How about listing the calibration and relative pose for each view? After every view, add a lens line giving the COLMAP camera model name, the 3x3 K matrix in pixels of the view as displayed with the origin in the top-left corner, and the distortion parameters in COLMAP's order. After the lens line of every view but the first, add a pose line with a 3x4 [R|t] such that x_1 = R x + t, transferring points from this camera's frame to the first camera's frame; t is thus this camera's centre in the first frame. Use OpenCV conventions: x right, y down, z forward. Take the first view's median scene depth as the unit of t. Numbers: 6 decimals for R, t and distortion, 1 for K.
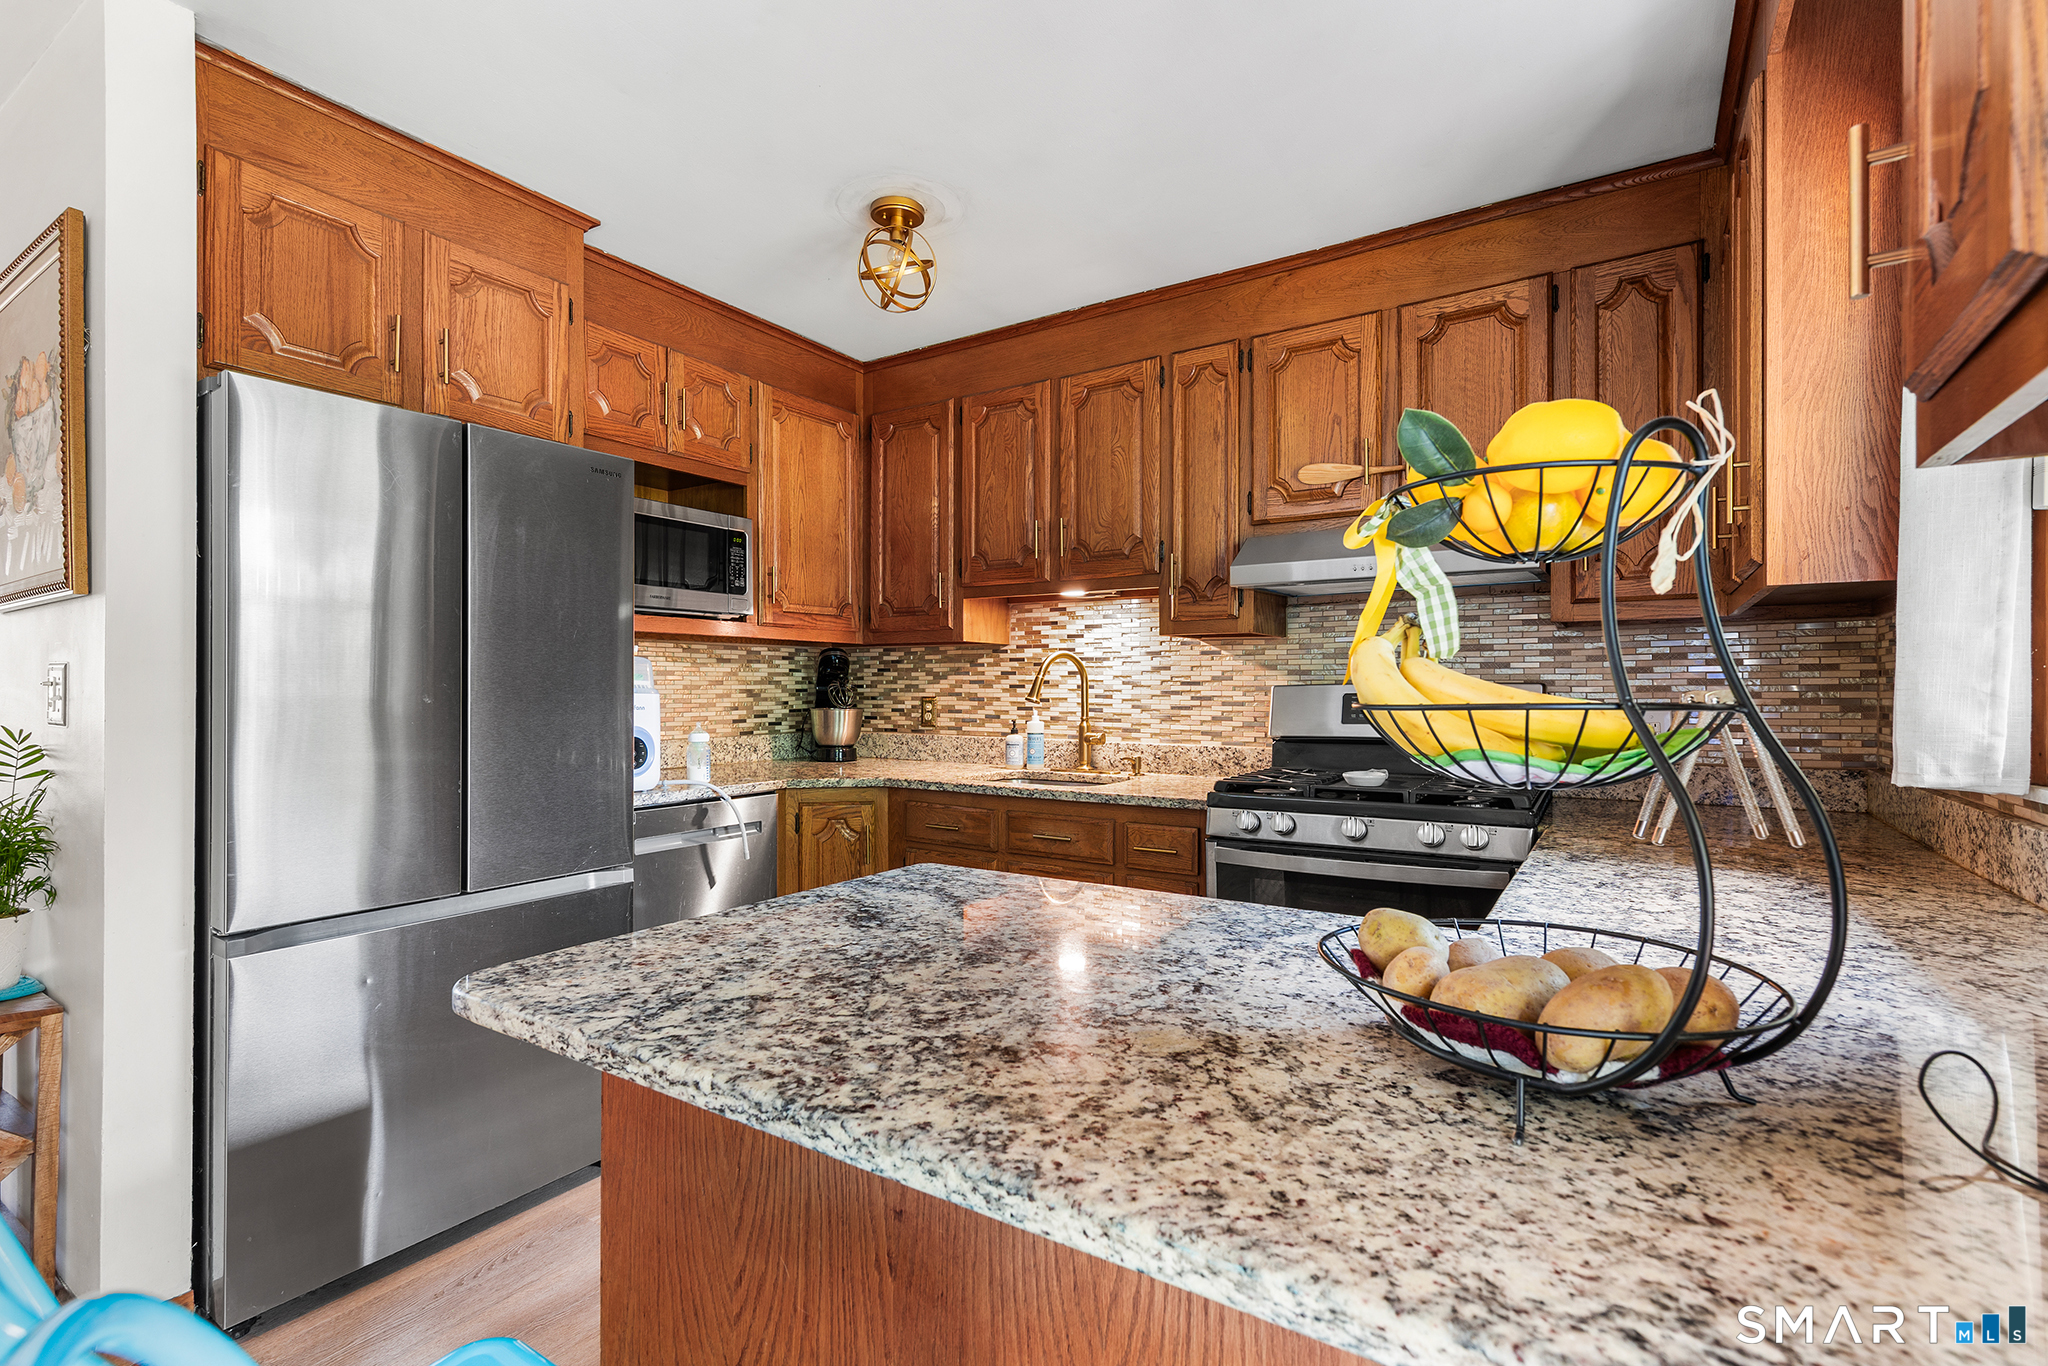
lens RADIAL K [[951.5, 0, 1023.7], [0, 951.5, 689.2], [0, 0, 1]] dist [0.004679, 0.000236]
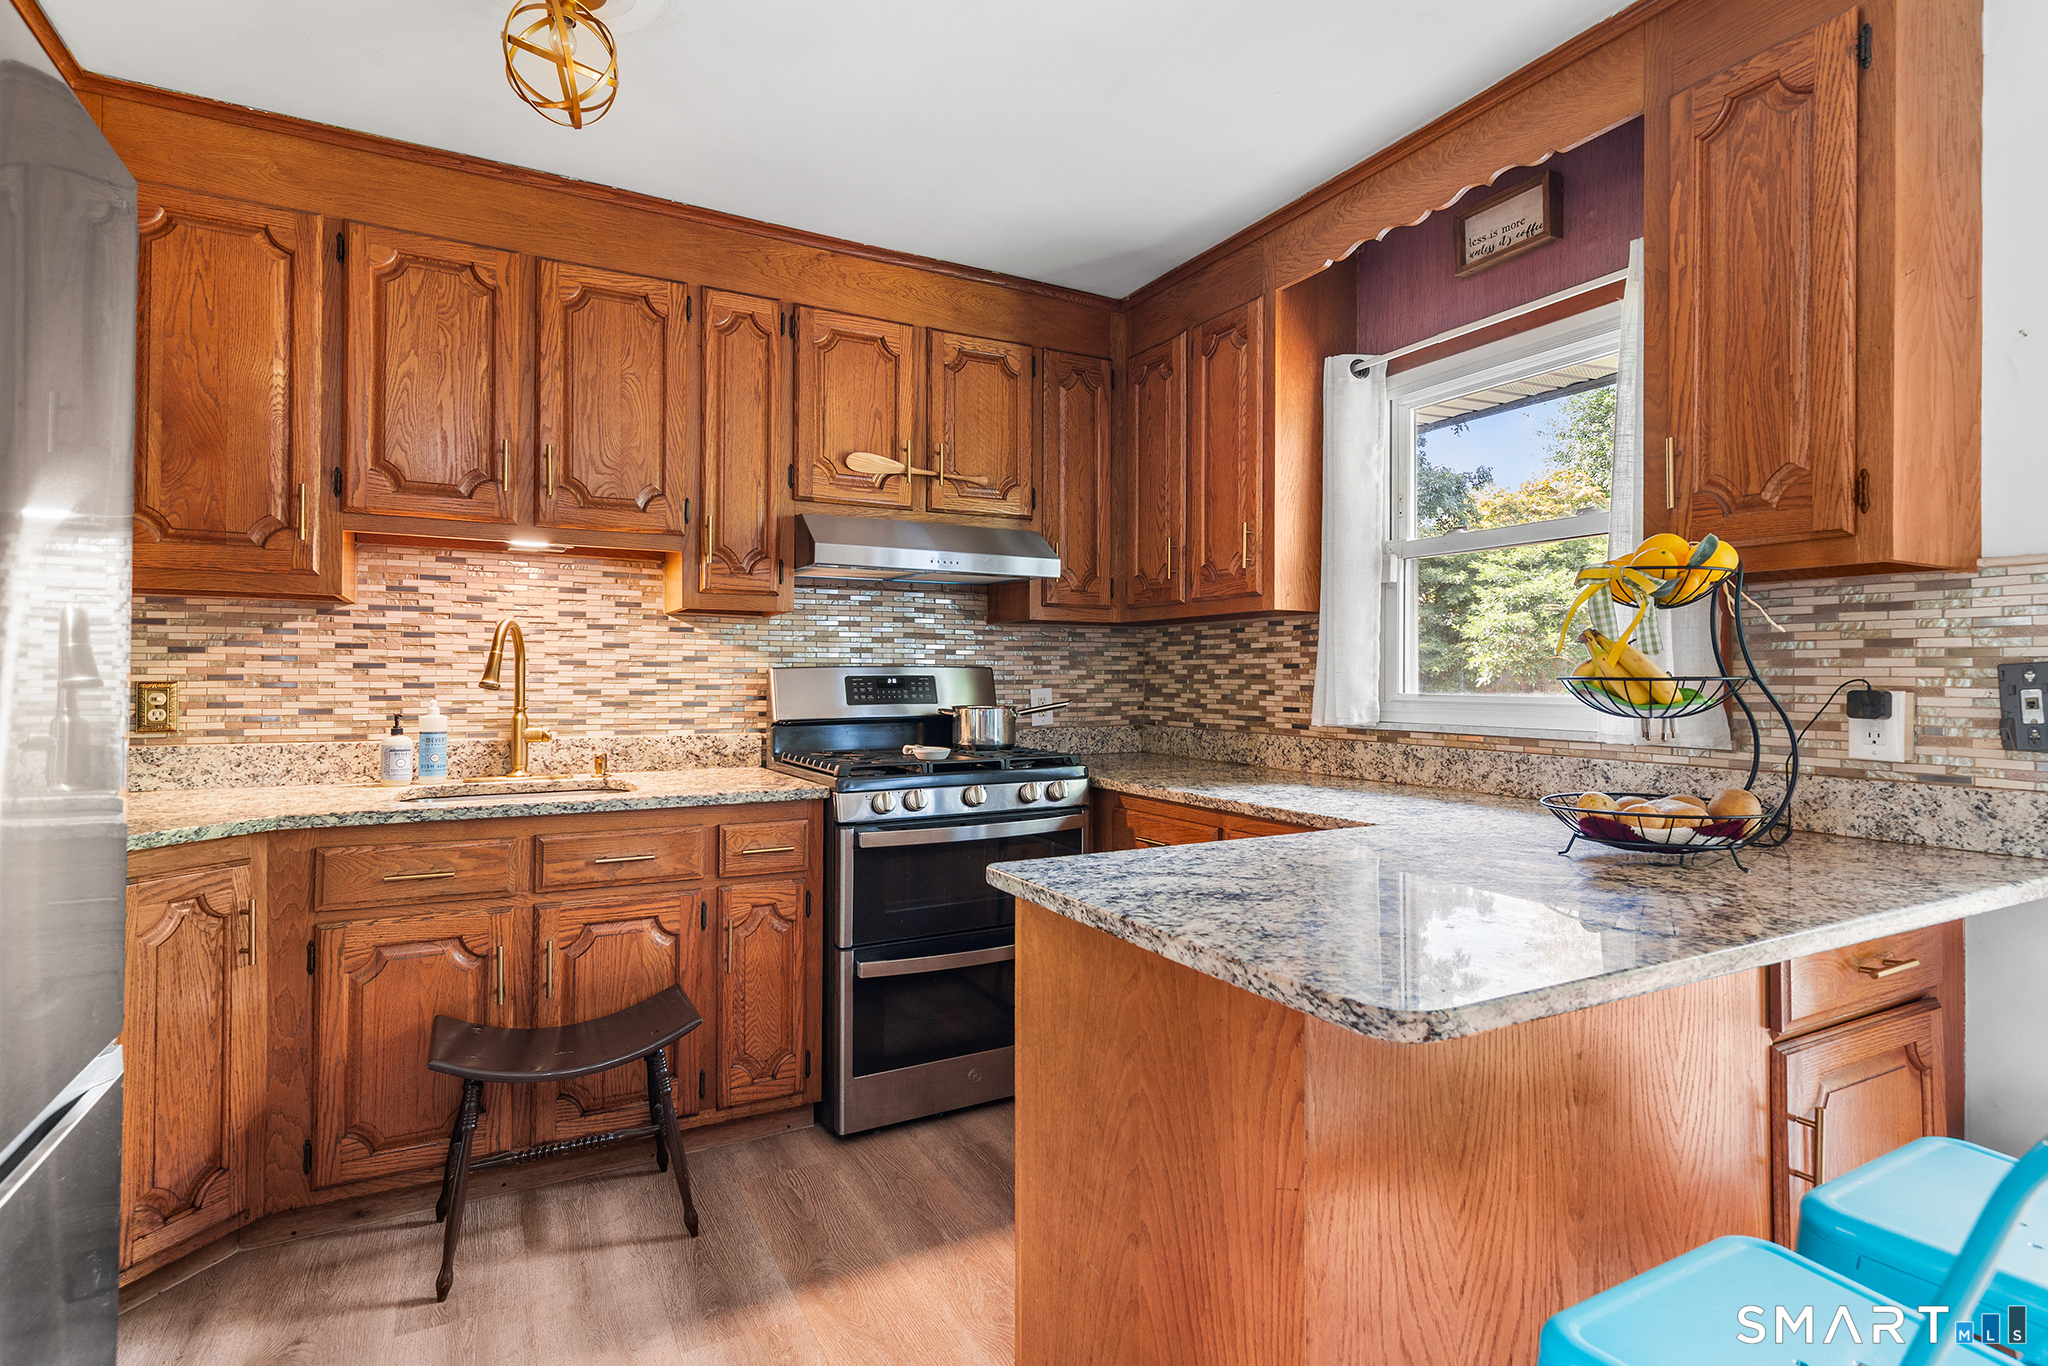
lens RADIAL K [[1015.0, 0, 1022.7], [0, 1015.0, 672.9], [0, 0, 1]] dist [0.000398, 0.001848]
pose [[0.467269, 0.003675, 0.884107, -0.482198], [-0.002273, 0.999993, -0.002955, 0.003776], [-0.884112, -0.000629, 0.467274, 0.277564]]
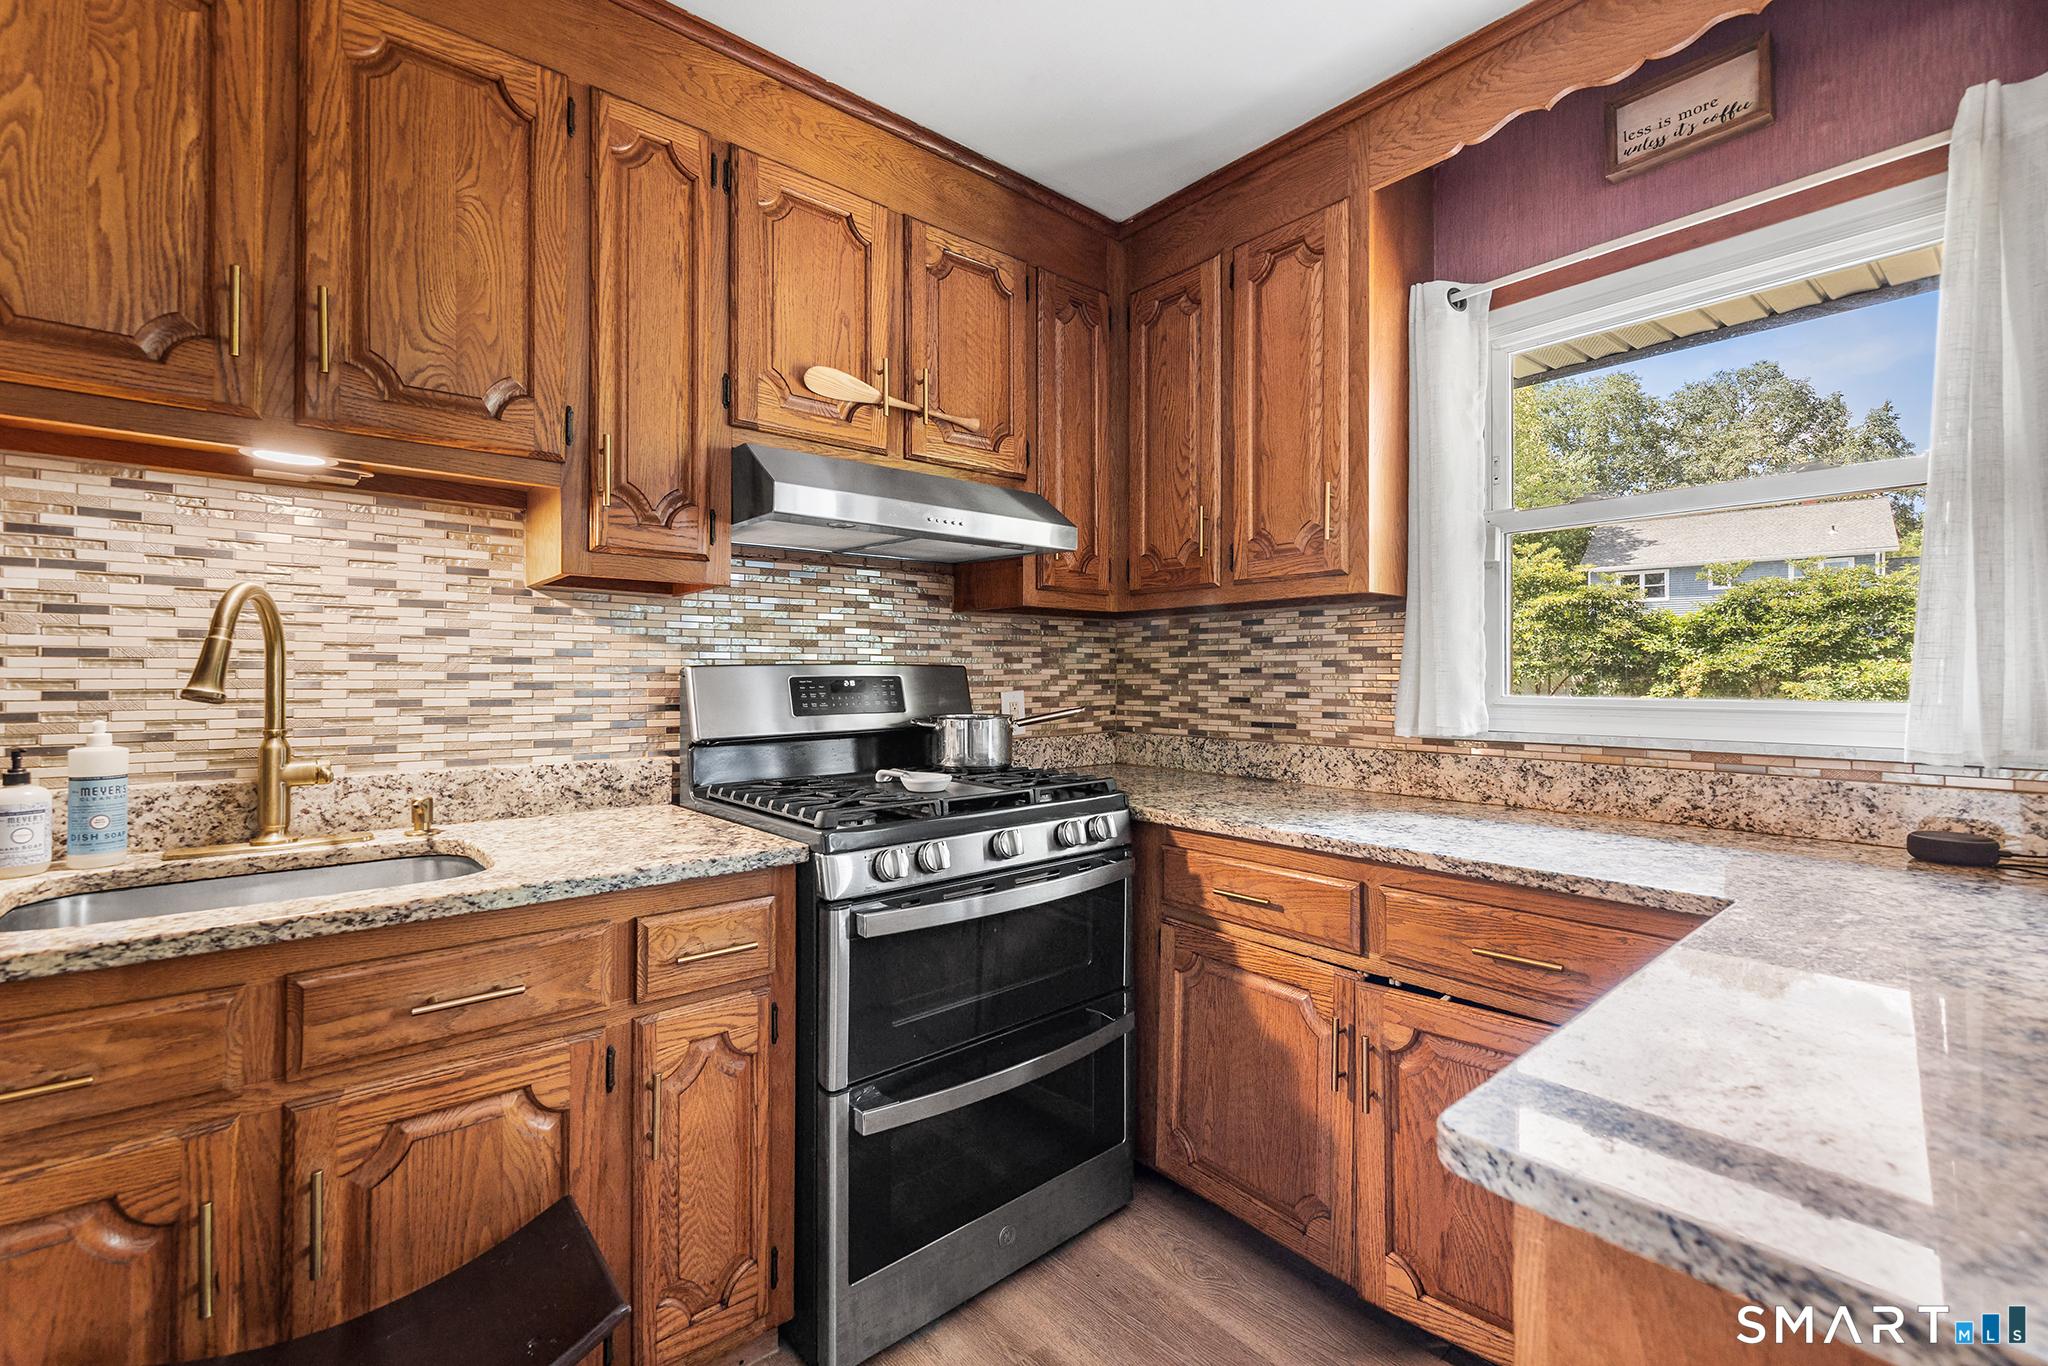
lens RADIAL K [[880.2, 0, 1020.4], [0, 880.2, 673.2], [0, 0, 1]] dist [0.003863, -0.001728]
pose [[0.280036, 0.002813, 0.959986, -0.258122], [0.000383, 0.999995, -0.003041, 0.003468], [-0.959990, 0.001219, 0.280033, 0.548556]]
